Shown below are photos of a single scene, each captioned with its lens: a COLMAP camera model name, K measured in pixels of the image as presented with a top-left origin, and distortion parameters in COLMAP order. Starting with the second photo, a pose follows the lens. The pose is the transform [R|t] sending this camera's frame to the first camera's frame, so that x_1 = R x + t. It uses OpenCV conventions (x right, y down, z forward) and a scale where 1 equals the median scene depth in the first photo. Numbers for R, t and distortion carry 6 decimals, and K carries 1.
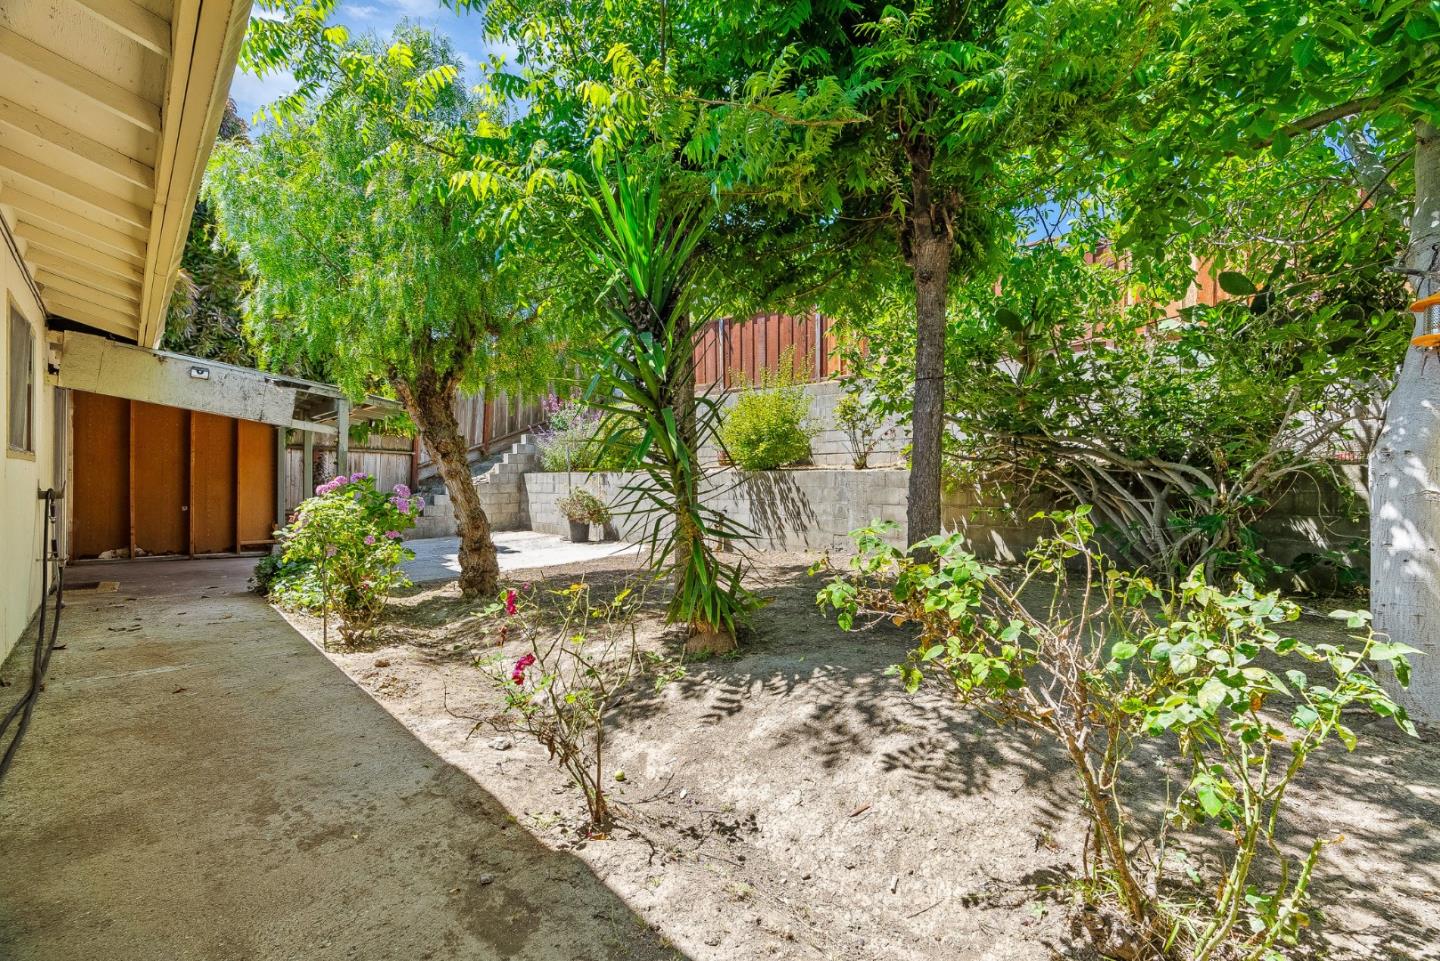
lens RADIAL K [[662.3, 0, 720.0], [0, 662.3, 480.5], [0, 0, 1]] dist [-0.001885, -0.000054]
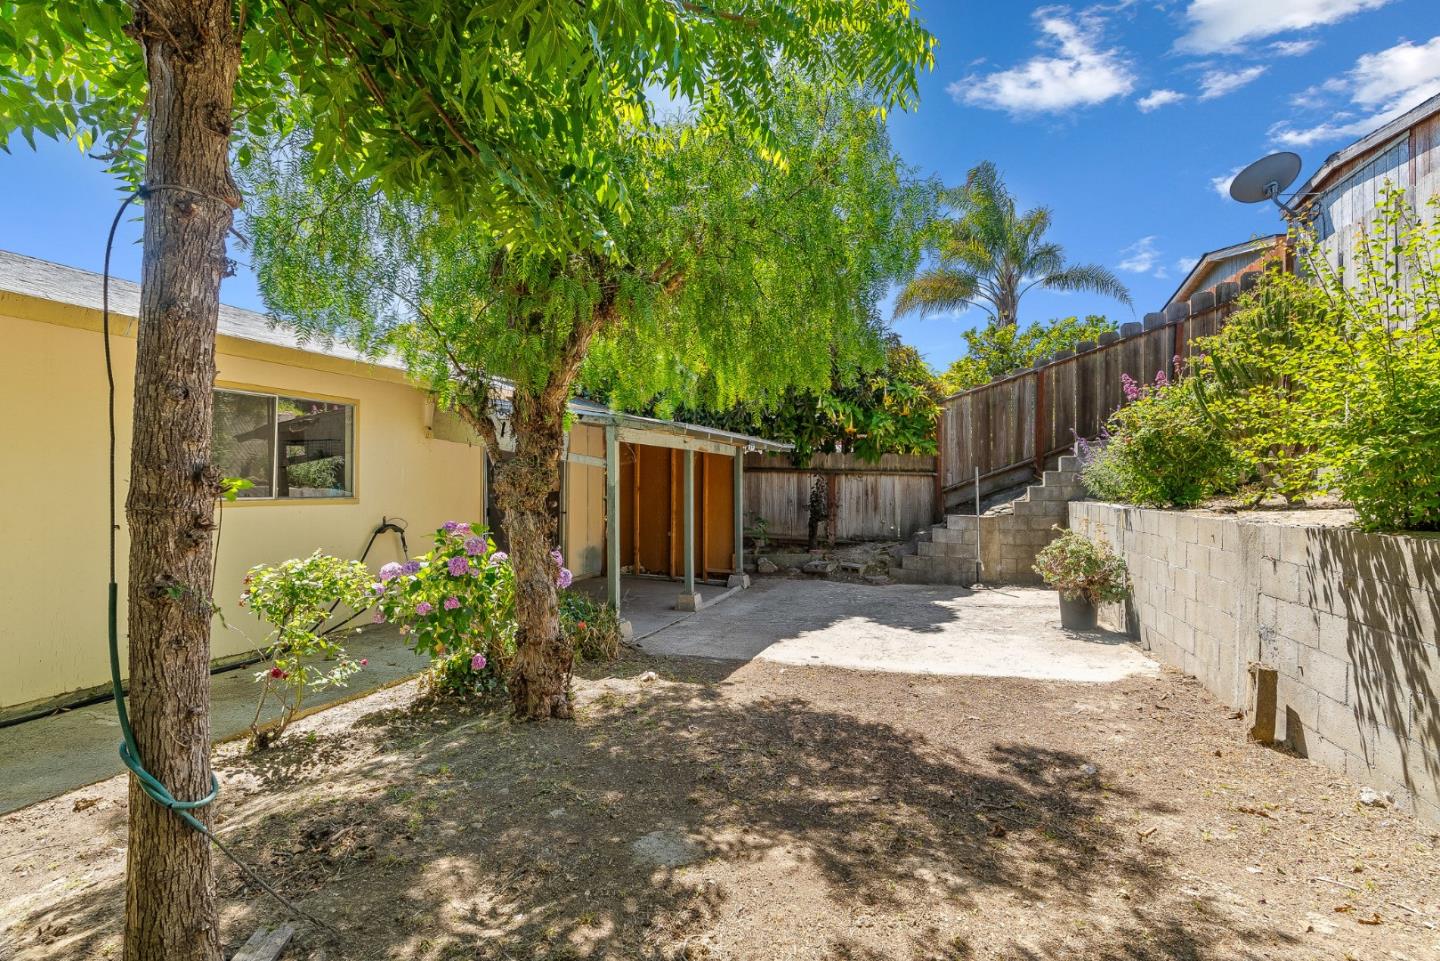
lens RADIAL K [[662.3, 0, 720.0], [0, 662.3, 480.5], [0, 0, 1]] dist [-0.001885, -0.000054]
pose [[0.397009, -0.009275, -0.917768, 0.217849], [-0.002822, 0.999932, -0.011326, -0.031410], [0.917810, 0.007086, 0.396956, 0.593573]]
